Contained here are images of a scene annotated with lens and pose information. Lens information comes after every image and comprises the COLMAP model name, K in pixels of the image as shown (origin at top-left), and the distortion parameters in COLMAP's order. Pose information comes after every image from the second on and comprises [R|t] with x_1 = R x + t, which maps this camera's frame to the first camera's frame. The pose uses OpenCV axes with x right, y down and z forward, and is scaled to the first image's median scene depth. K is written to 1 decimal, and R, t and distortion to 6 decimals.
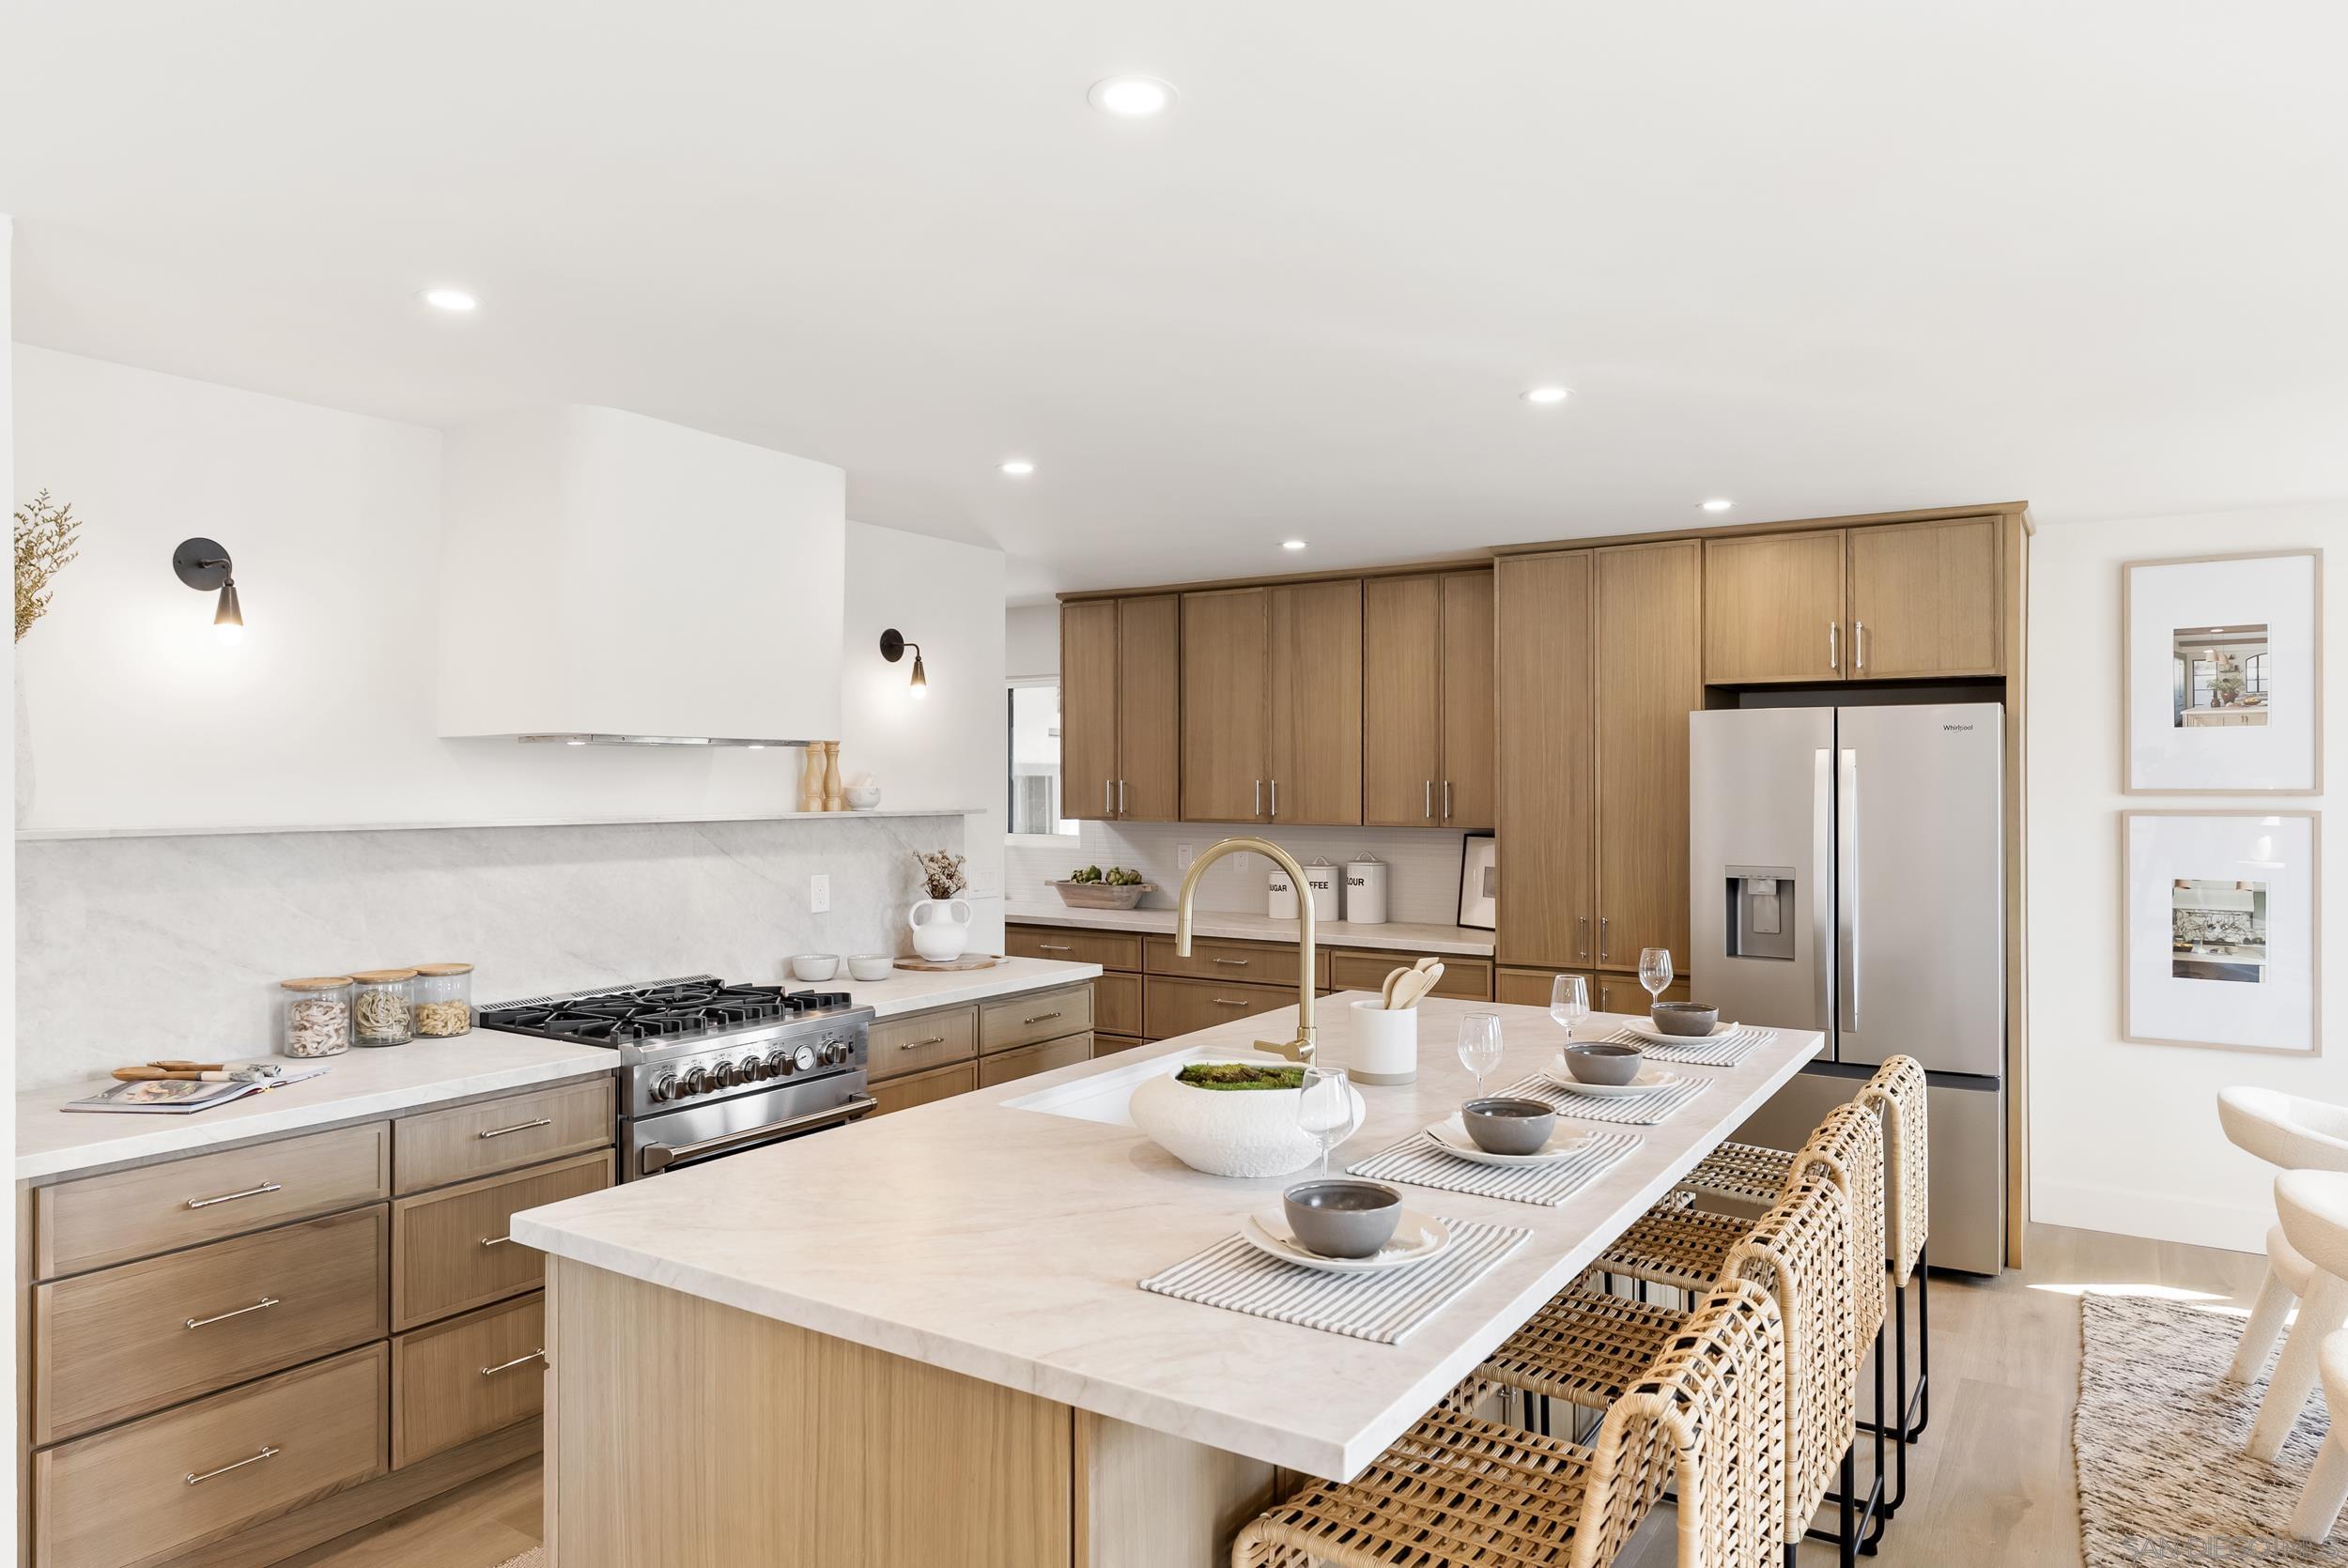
lens RADIAL K [[1465.7, 0, 1175.8], [0, 1465.7, 779.3], [0, 0, 1]] dist [0.018300, 0.000730]
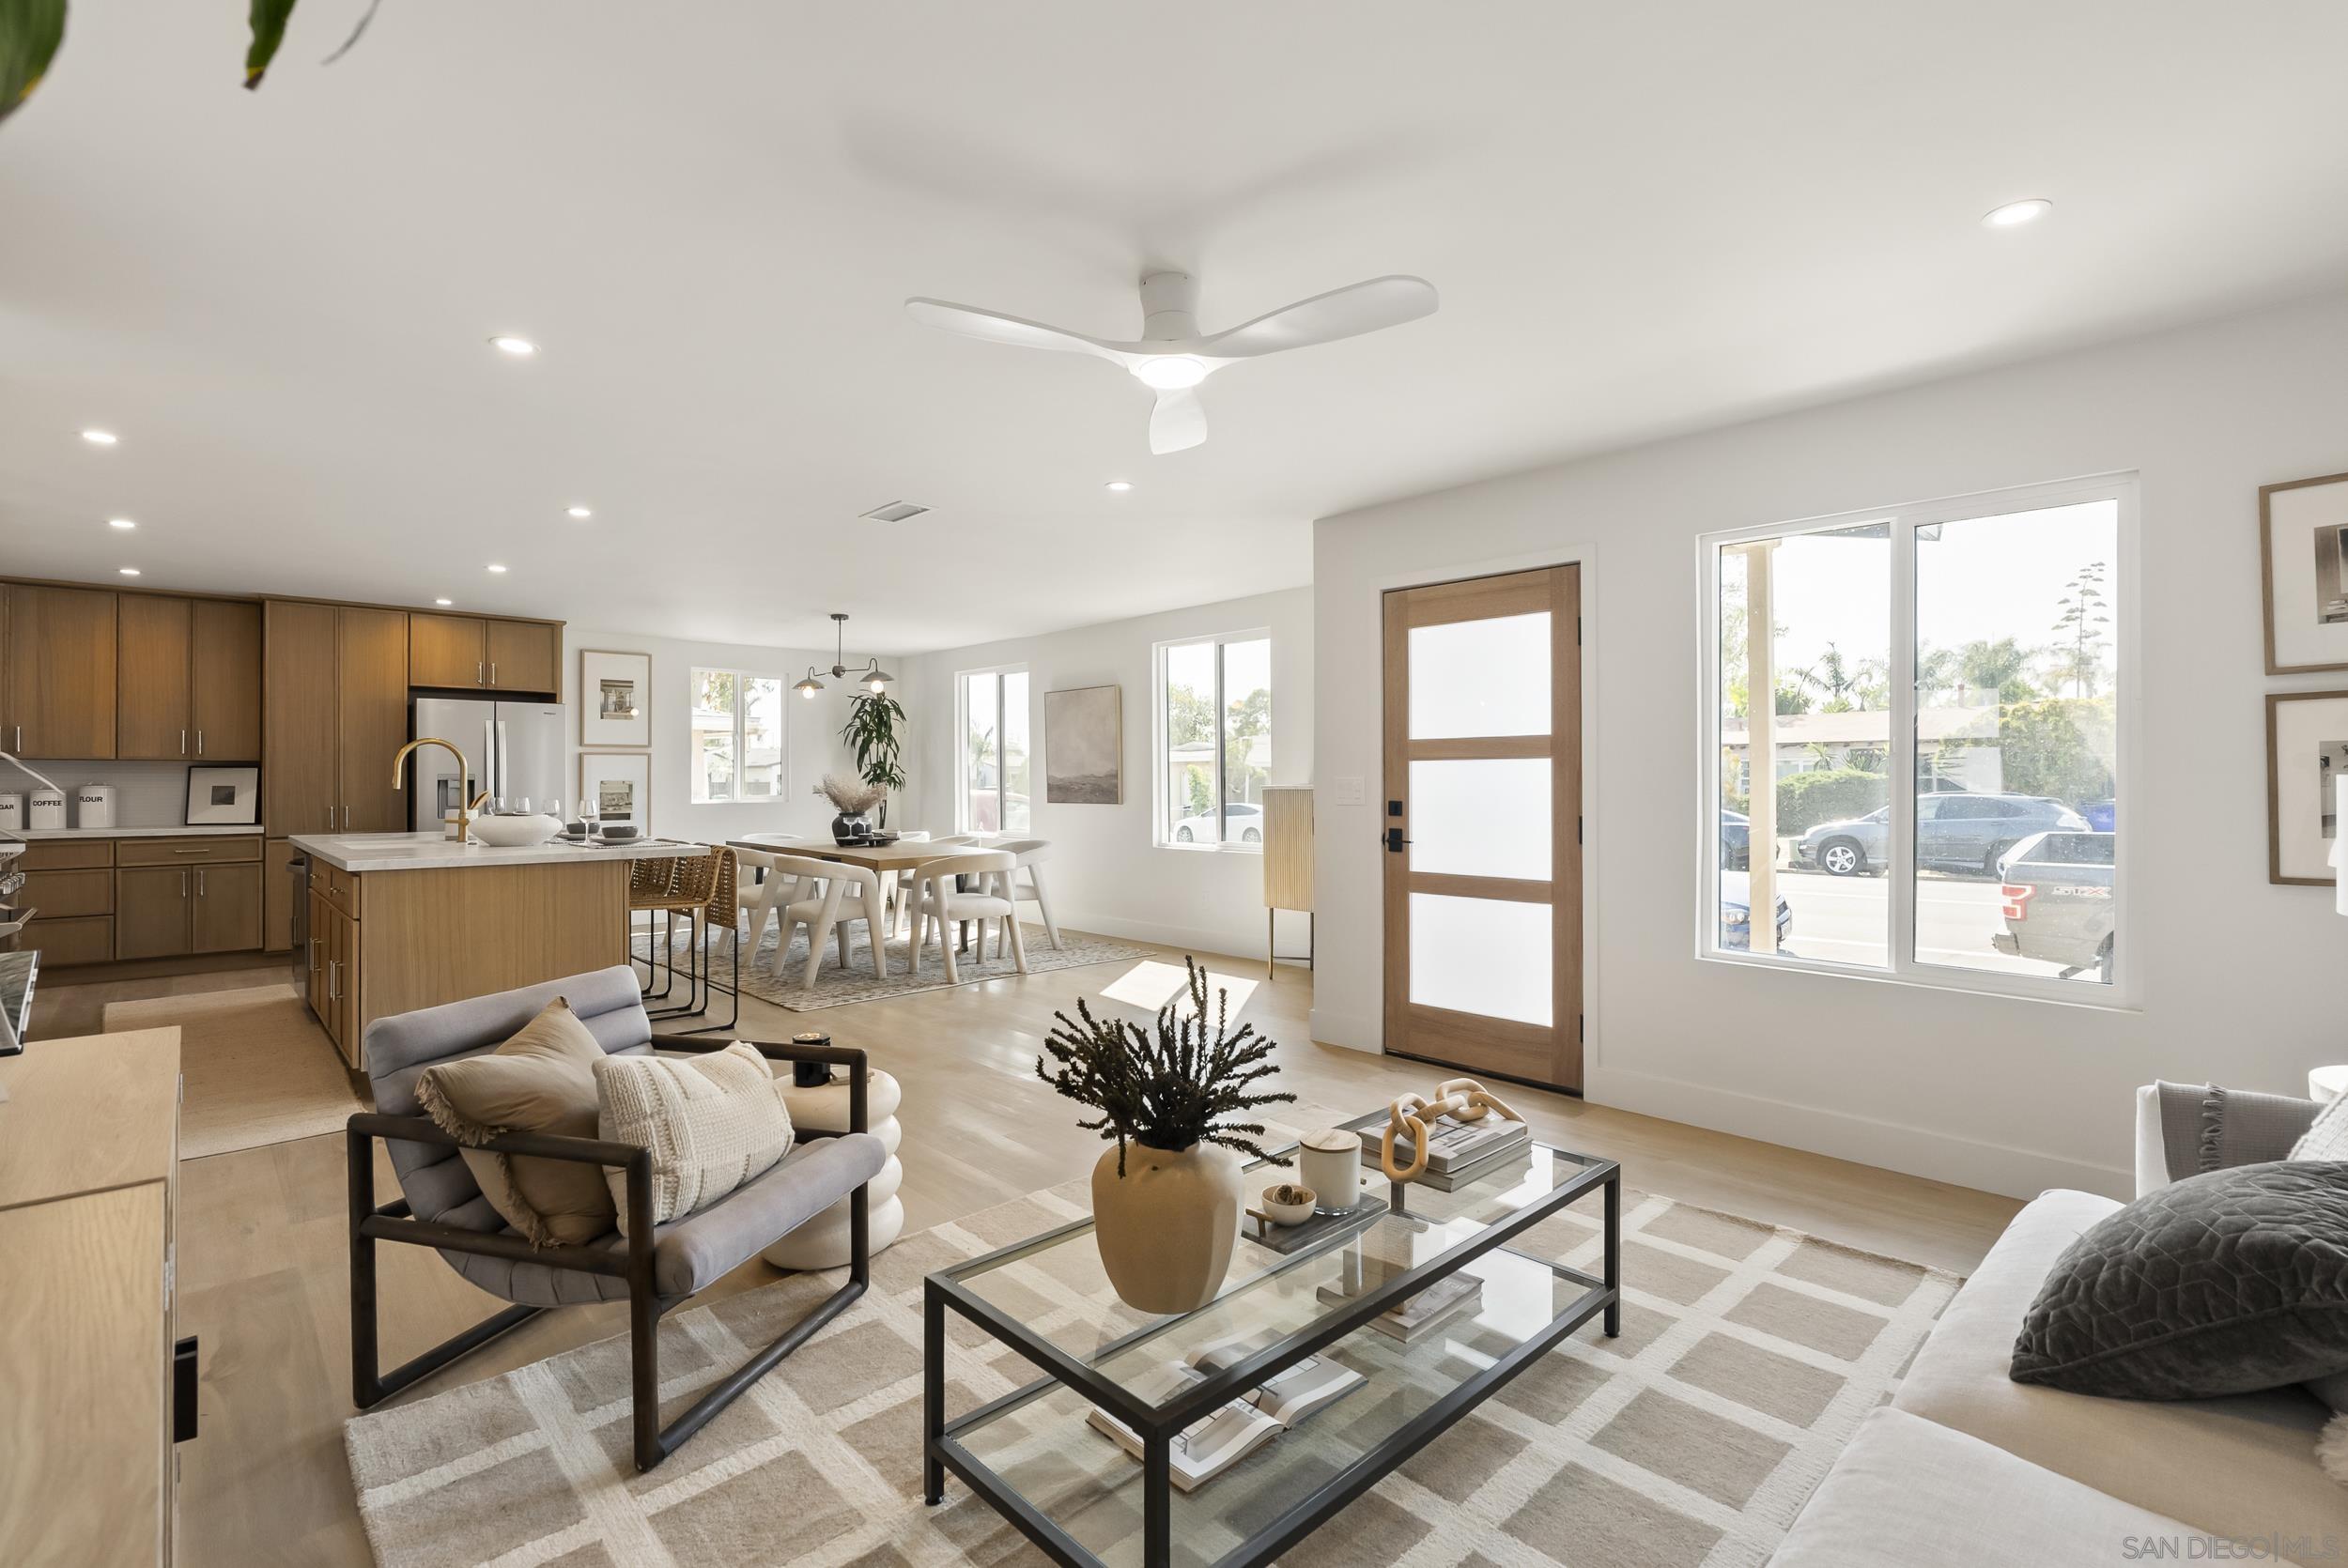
lens RADIAL K [[1080.5, 0, 1182.9], [0, 1080.5, 776.8], [0, 0, 1]] dist [0.000889, 0.000914]
pose [[0.254761, 0.001388, 0.967003, -0.824140], [-0.002340, 0.999997, -0.000819, 0.060468], [-0.967001, -0.002054, 0.254764, -0.399115]]
